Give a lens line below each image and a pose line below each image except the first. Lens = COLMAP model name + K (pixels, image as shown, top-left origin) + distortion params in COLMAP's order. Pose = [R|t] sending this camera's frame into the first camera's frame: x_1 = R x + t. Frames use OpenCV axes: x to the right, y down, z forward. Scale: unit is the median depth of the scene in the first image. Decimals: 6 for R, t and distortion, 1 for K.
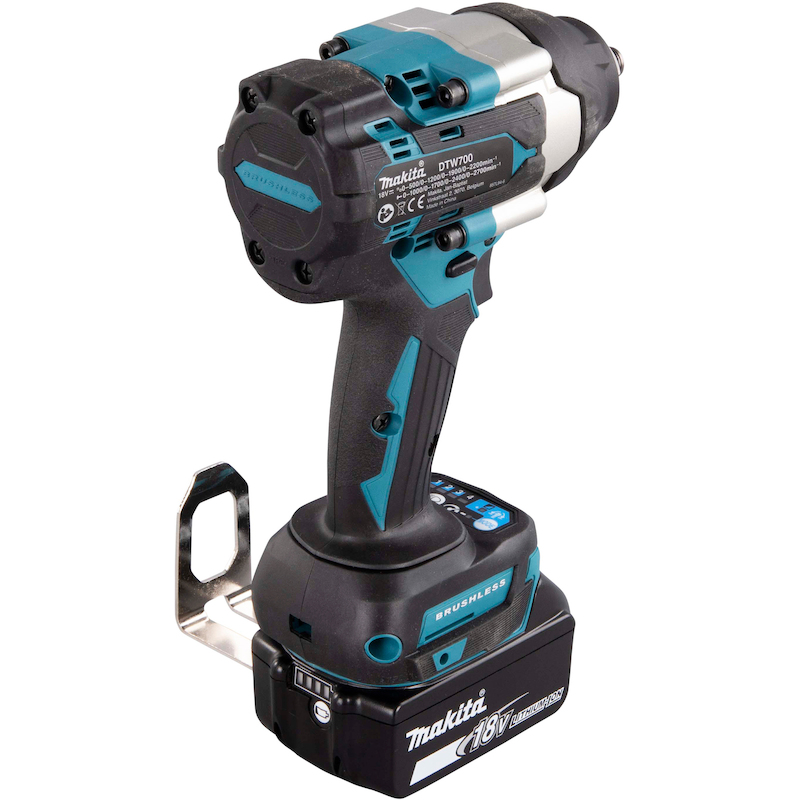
lens RADIAL K [[3090.1, 0, 400.4], [0, 3090.1, 400.1], [0, 0, 1]] dist [-0.372412, 0.000000]
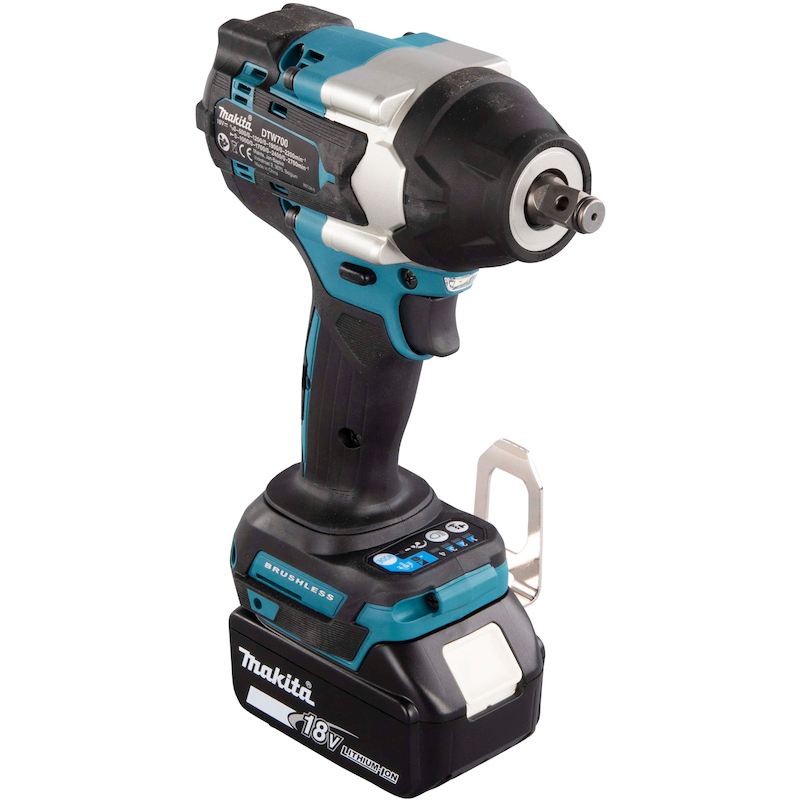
lens RADIAL K [[3077.9, 0, 402.2], [0, 3077.9, 398.5], [0, 0, 1]] dist [-0.432939, 0.000000]
pose [[-0.033157, 0.417255, -0.908185, 0.997261], [-0.448858, 0.805673, 0.386545, -0.426546], [0.892988, 0.420463, 0.160574, 0.899178]]
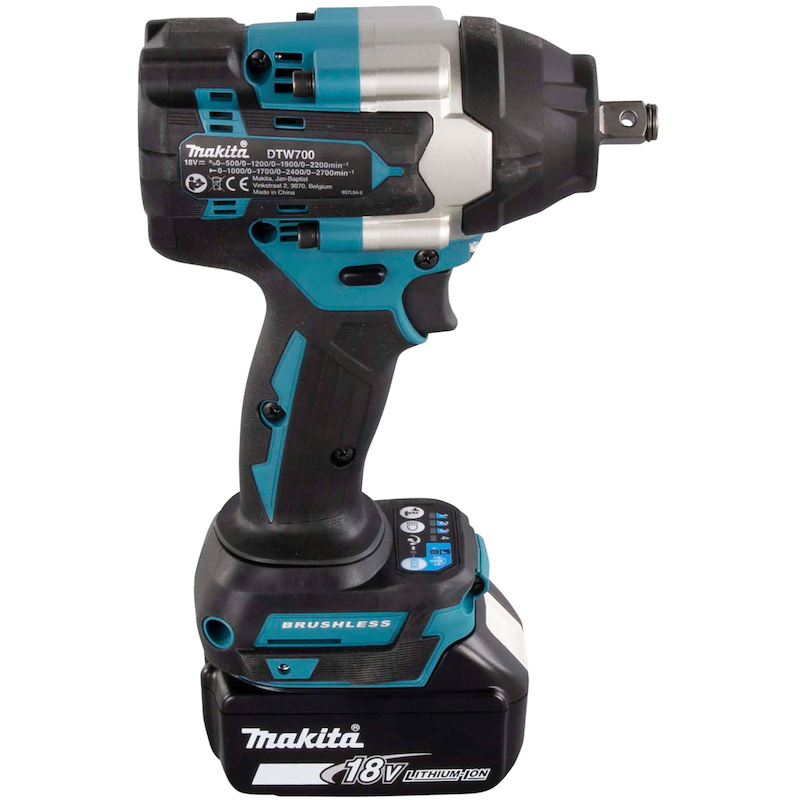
lens RADIAL K [[2779.8, 0, 396.1], [0, 2779.8, 399.7], [0, 0, 1]] dist [-0.401690, 0.000000]
pose [[0.707091, 0.295009, -0.642644, 0.607763], [-0.301239, 0.947895, 0.103688, -0.102856], [0.639748, 0.120273, 0.759116, 0.376233]]
